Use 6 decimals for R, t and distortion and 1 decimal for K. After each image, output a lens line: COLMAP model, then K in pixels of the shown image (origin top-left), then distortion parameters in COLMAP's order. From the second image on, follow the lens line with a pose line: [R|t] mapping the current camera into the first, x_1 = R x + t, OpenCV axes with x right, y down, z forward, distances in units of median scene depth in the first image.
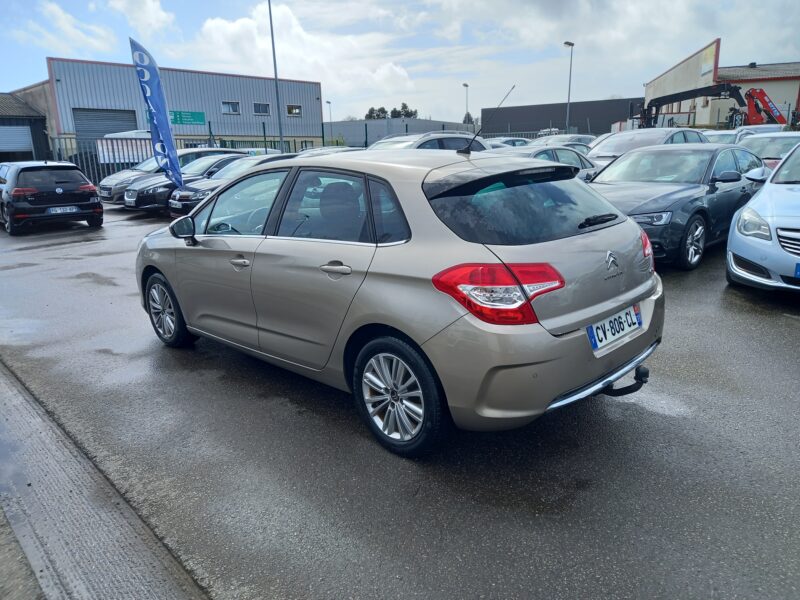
lens RADIAL K [[592.5, 0, 406.3], [0, 592.5, 298.1], [0, 0, 1]] dist [0.101805, -0.094461]
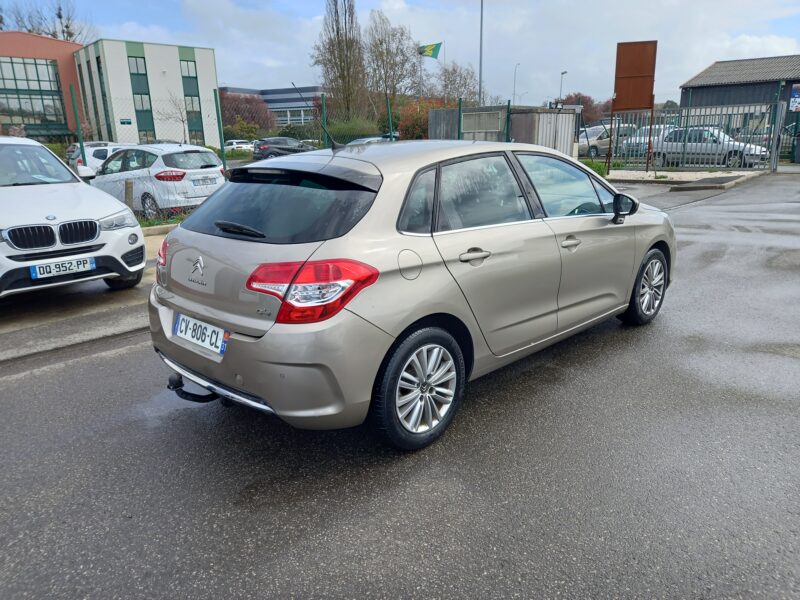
lens RADIAL K [[592.5, 0, 406.3], [0, 592.5, 298.1], [0, 0, 1]] dist [0.101805, -0.094461]
pose [[-0.006851, 0.291884, -0.956429, 0.327096], [-0.219135, 0.932766, 0.286232, -0.093554], [0.975671, 0.211548, 0.057572, 0.323020]]
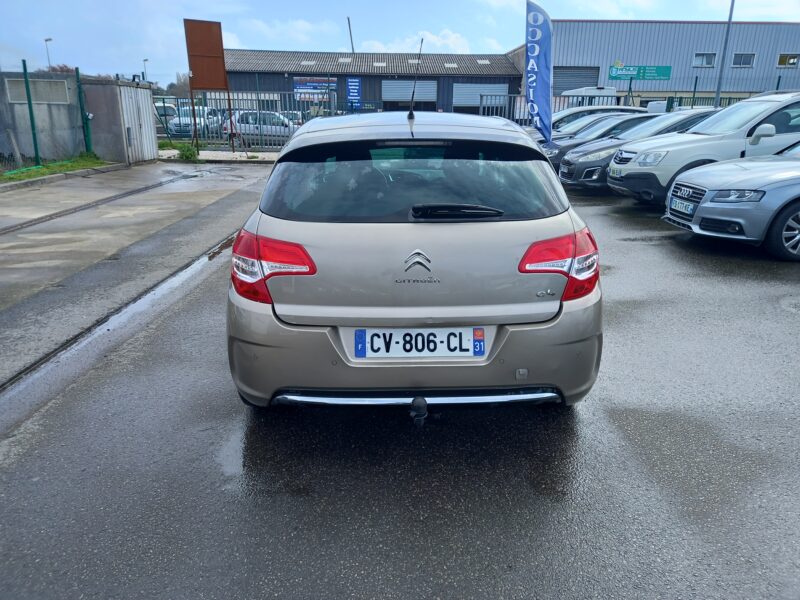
lens RADIAL K [[592.5, 0, 406.3], [0, 592.5, 298.1], [0, 0, 1]] dist [0.101805, -0.094461]
pose [[0.713218, 0.240280, -0.658472, 0.218215], [-0.195967, 0.970303, 0.141810, -0.031461], [0.672991, 0.027897, 0.739125, 0.099386]]
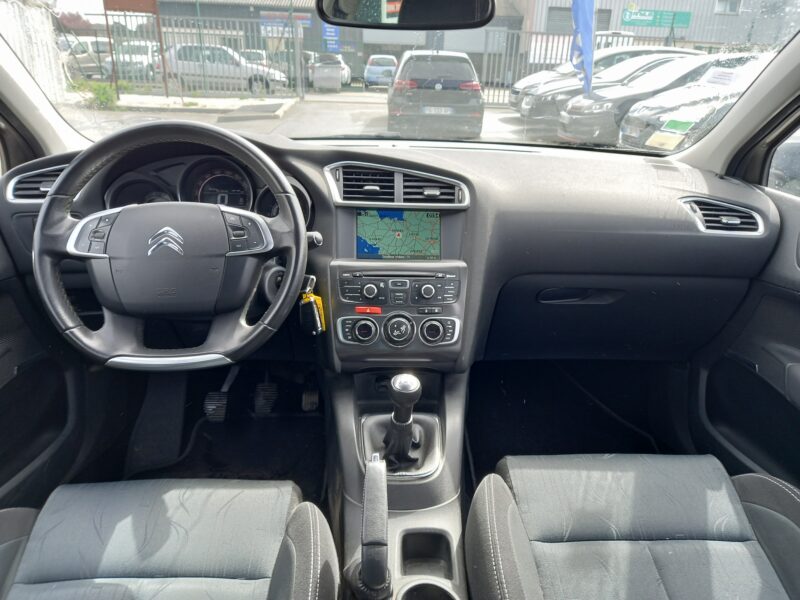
lens RADIAL K [[579.1, 0, 411.0], [0, 579.1, 302.1], [0, 0, 1]] dist [0.083678, -0.083375]
pose [[0.734291, 0.301345, -0.608283, -0.012040], [-0.213431, 0.953113, 0.214531, -0.056052], [0.644410, -0.027702, 0.764178, 0.334117]]
